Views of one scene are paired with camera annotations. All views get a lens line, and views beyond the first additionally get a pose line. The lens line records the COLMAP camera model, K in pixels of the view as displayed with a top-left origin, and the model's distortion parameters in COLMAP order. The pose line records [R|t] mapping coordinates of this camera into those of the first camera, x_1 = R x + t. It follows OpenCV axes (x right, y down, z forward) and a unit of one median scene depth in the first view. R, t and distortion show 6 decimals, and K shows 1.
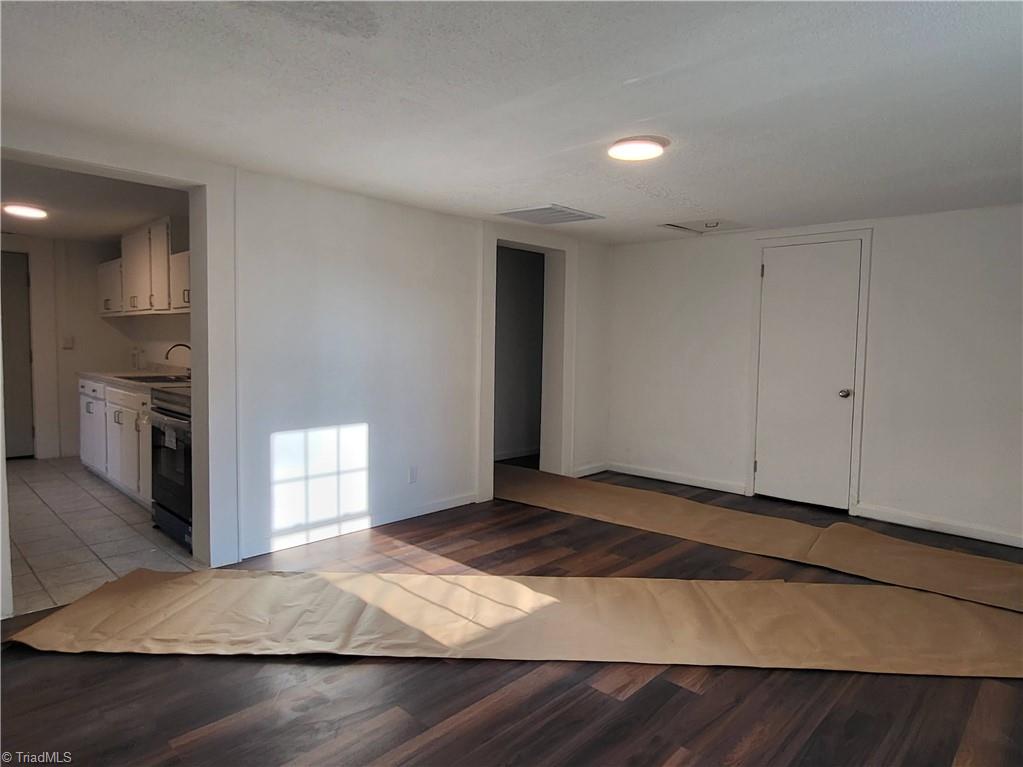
lens RADIAL K [[603.9, 0, 496.1], [0, 603.9, 382.2], [0, 0, 1]] dist [-0.003296, 0.000269]
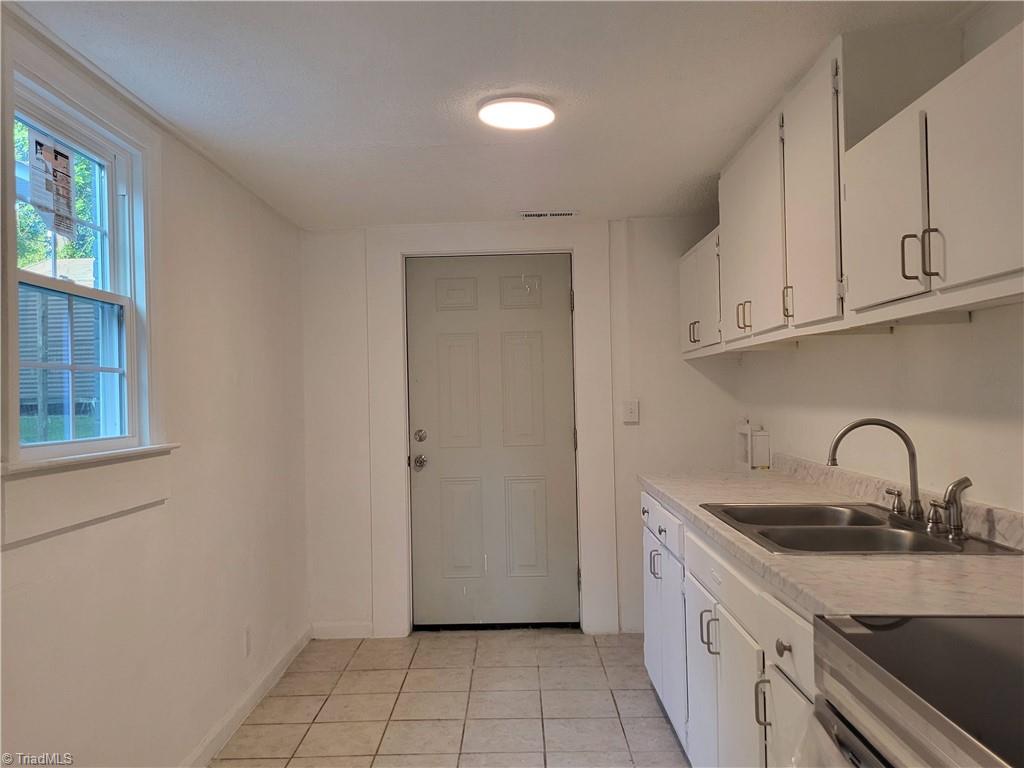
lens RADIAL K [[924.5, 0, 489.7], [0, 924.5, 384.5], [0, 0, 1]] dist [0.045596, -0.007636]
pose [[0.691843, -0.042847, -0.720775, -0.264371], [-0.011438, 0.997462, -0.070274, -0.038929], [0.721957, 0.056863, 0.689598, 0.437224]]
